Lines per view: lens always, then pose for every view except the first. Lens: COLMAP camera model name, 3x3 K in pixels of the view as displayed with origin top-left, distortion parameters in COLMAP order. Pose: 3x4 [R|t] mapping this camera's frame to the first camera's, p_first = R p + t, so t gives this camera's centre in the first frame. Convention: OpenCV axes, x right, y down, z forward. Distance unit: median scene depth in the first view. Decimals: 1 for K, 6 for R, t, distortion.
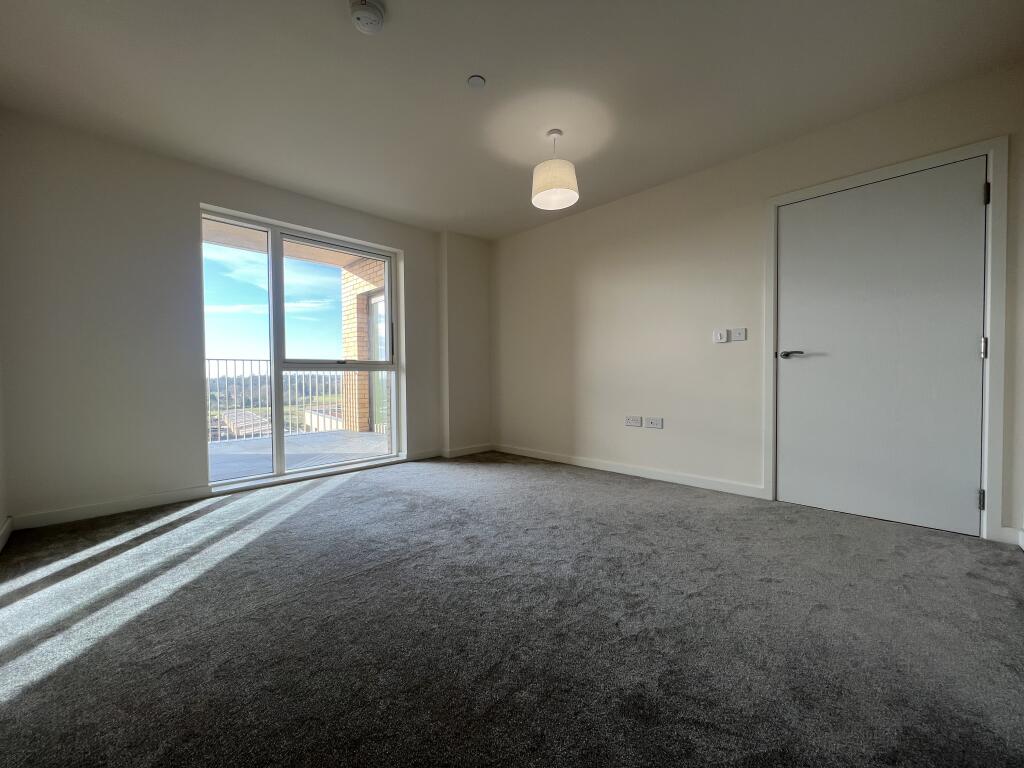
lens RADIAL K [[410.4, 0, 514.6], [0, 410.4, 381.1], [0, 0, 1]] dist [-0.000767, 0.000619]
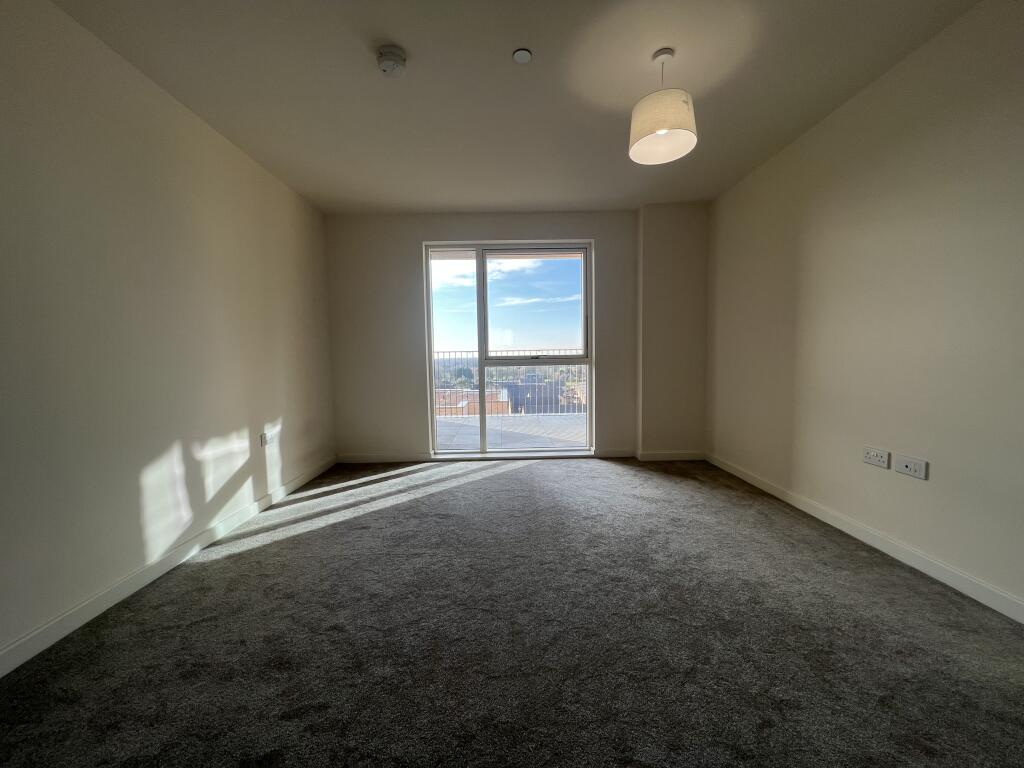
lens RADIAL K [[410.4, 0, 512.6], [0, 410.4, 385.1], [0, 0, 1]] dist [-0.000767, 0.000619]
pose [[0.710033, 0.044660, -0.702751, 0.417481], [0.001276, 0.997904, 0.064706, -0.060757], [0.704168, -0.046840, 0.708487, 0.258319]]
